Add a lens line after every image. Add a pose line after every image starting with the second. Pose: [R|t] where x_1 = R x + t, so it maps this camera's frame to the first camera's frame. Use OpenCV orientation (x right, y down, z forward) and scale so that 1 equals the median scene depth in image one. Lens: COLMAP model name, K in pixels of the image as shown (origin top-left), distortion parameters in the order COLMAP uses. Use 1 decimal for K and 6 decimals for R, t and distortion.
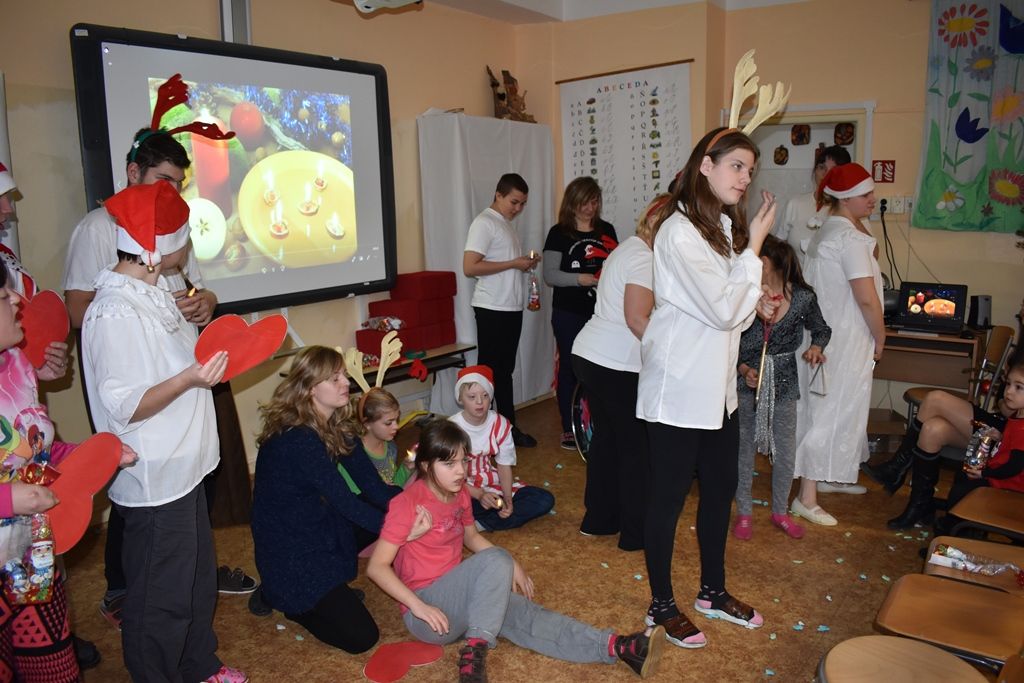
lens RADIAL K [[808.8, 0, 512.0], [0, 808.8, 341.5], [0, 0, 1]] dist [-0.090289, 0.009274]
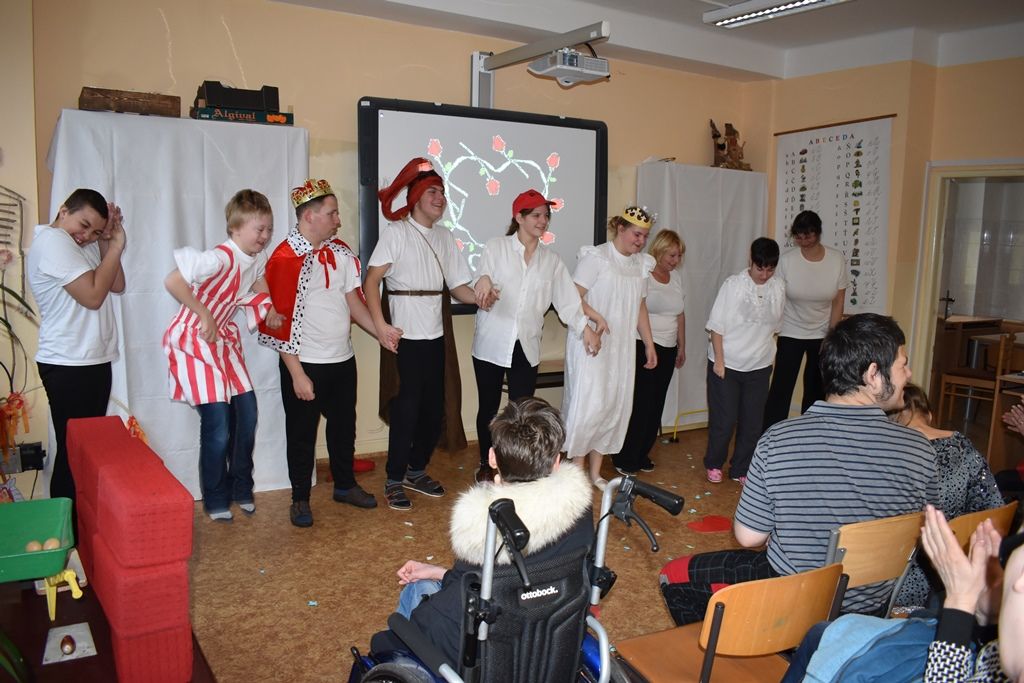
lens RADIAL K [[808.8, 0, 512.0], [0, 808.8, 341.5], [0, 0, 1]] dist [-0.090289, 0.009274]
pose [[0.924827, 0.088799, -0.369879, 0.160268], [-0.104731, 0.994231, -0.023174, 0.023337], [0.365688, 0.060169, 0.928791, -0.136436]]
